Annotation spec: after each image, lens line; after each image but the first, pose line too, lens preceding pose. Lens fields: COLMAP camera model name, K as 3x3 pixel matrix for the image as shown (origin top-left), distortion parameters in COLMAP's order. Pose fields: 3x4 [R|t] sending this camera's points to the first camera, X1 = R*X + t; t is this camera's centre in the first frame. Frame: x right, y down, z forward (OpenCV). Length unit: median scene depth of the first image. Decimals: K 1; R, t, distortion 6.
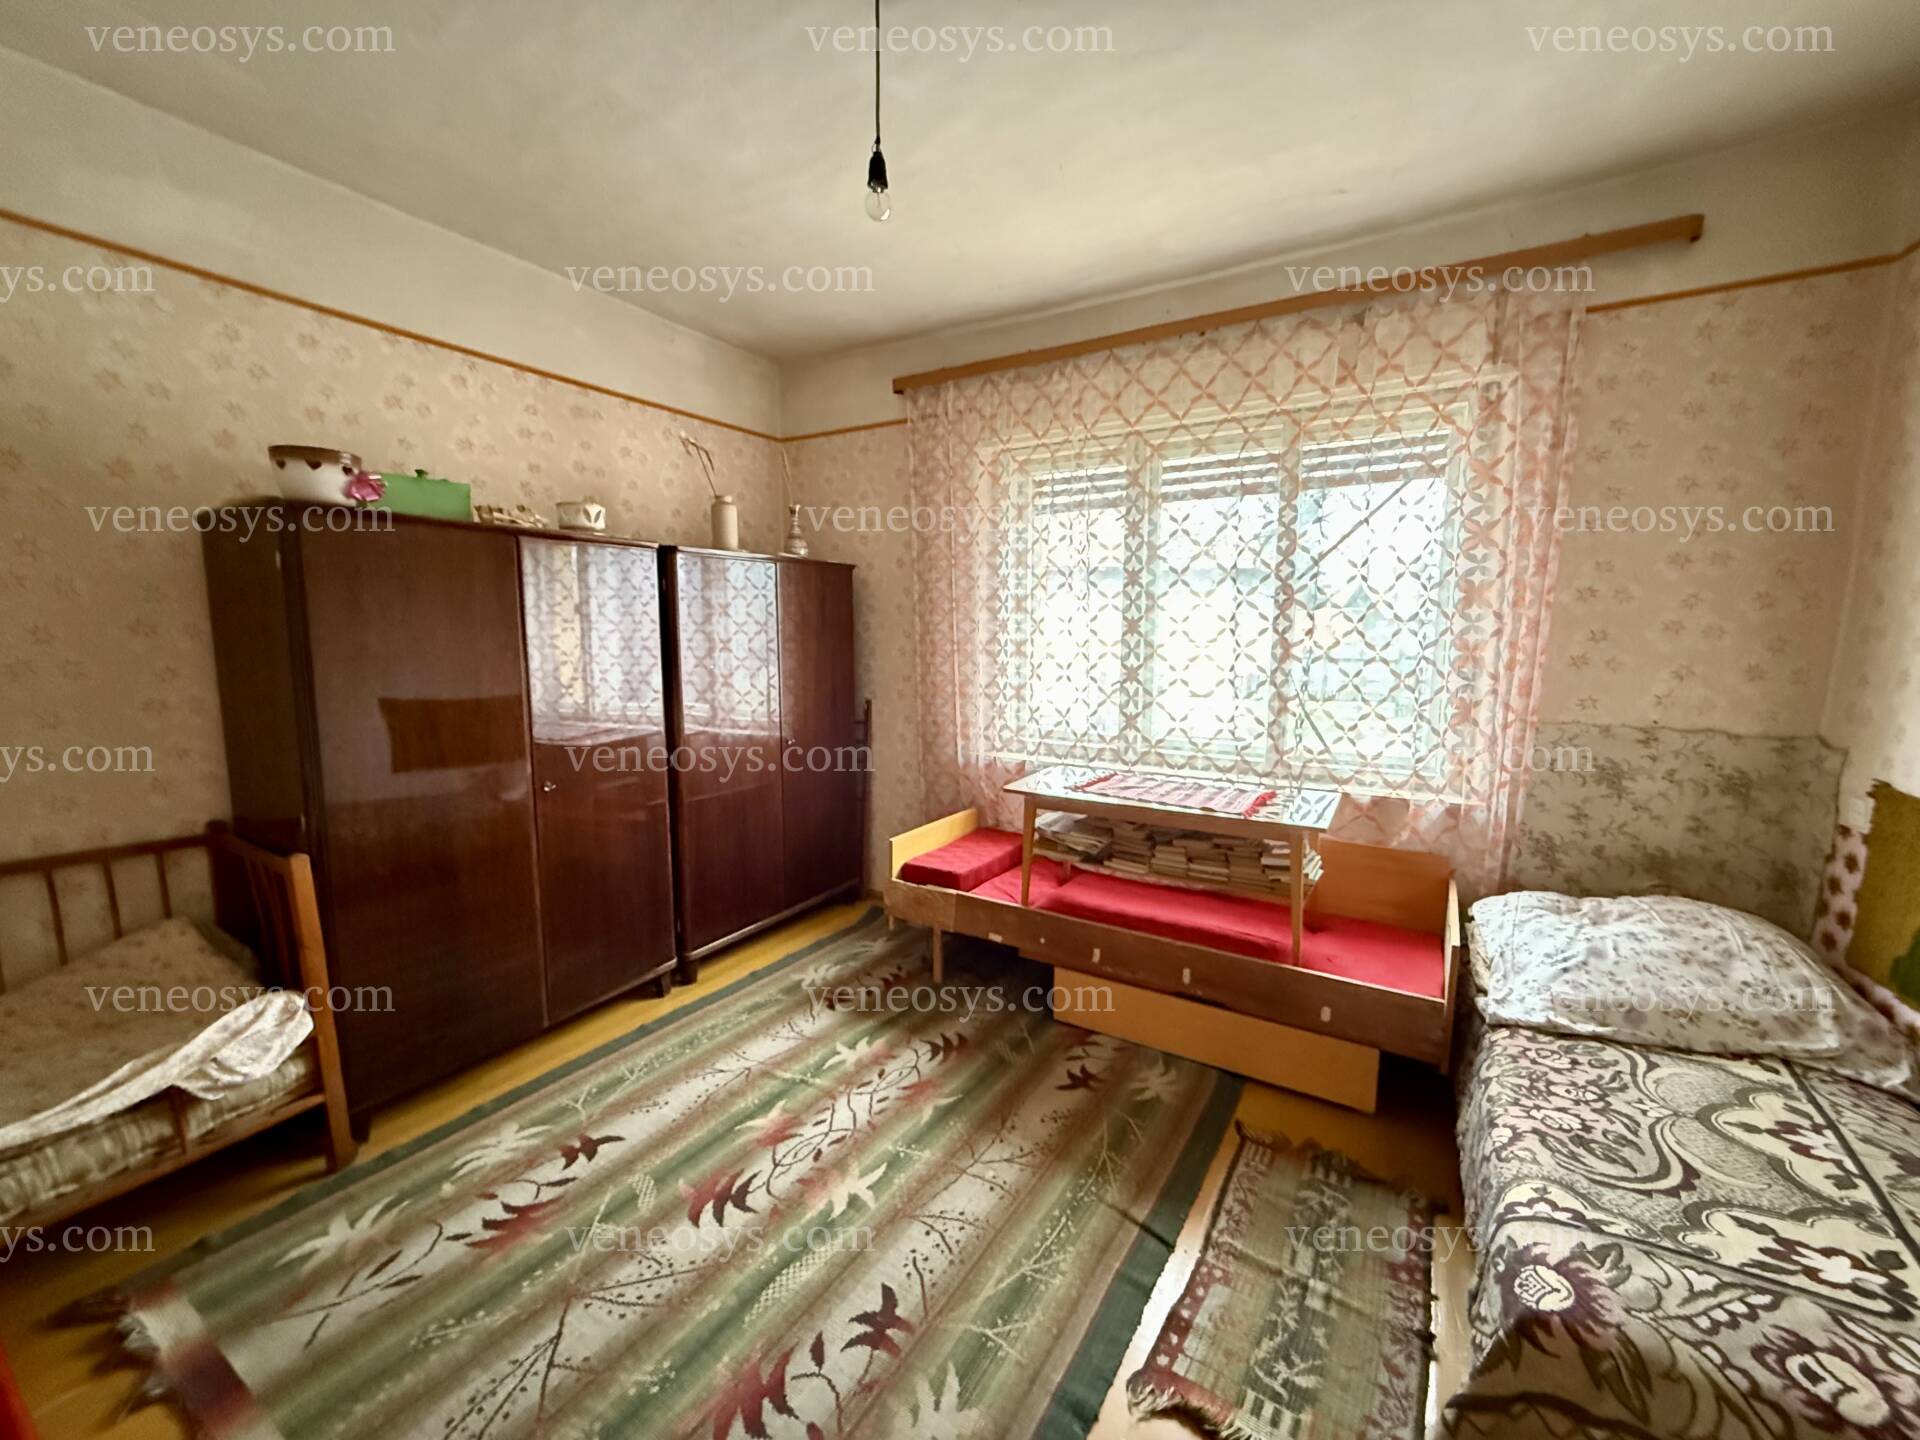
lens RADIAL K [[764.6, 0, 960.0], [0, 764.6, 720.0], [0, 0, 1]] dist [-0.000558, -0.000014]
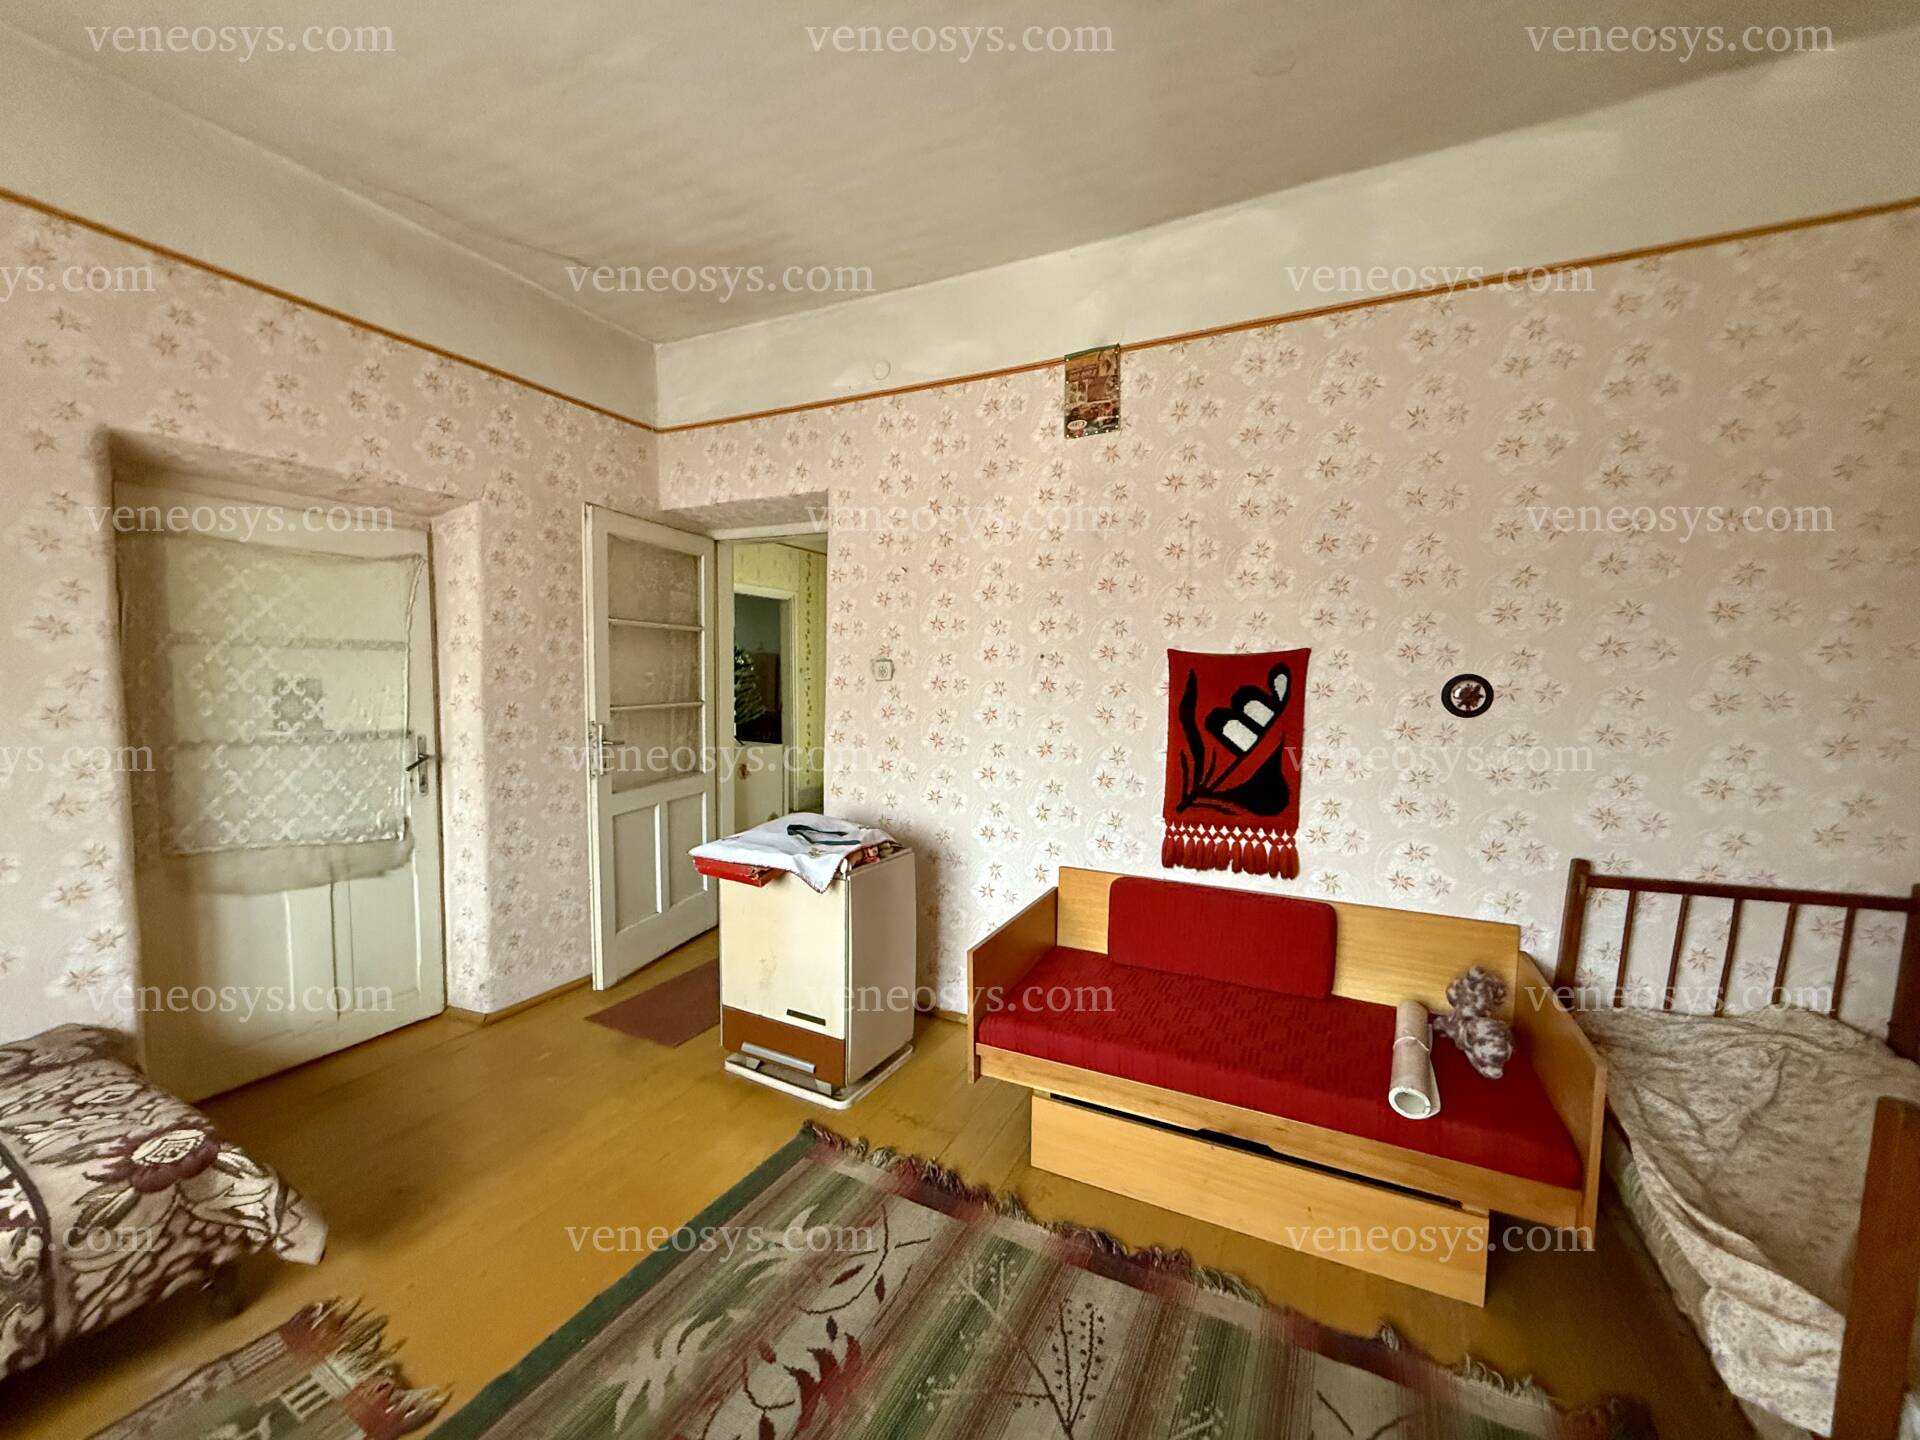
lens RADIAL K [[764.6, 0, 960.0], [0, 764.6, 720.0], [0, 0, 1]] dist [-0.000558, -0.000014]
pose [[-0.996988, -0.008523, -0.077089, -0.357523], [-0.022160, 0.983813, 0.177823, -0.161056], [0.074325, 0.178996, -0.981038, 1.858806]]
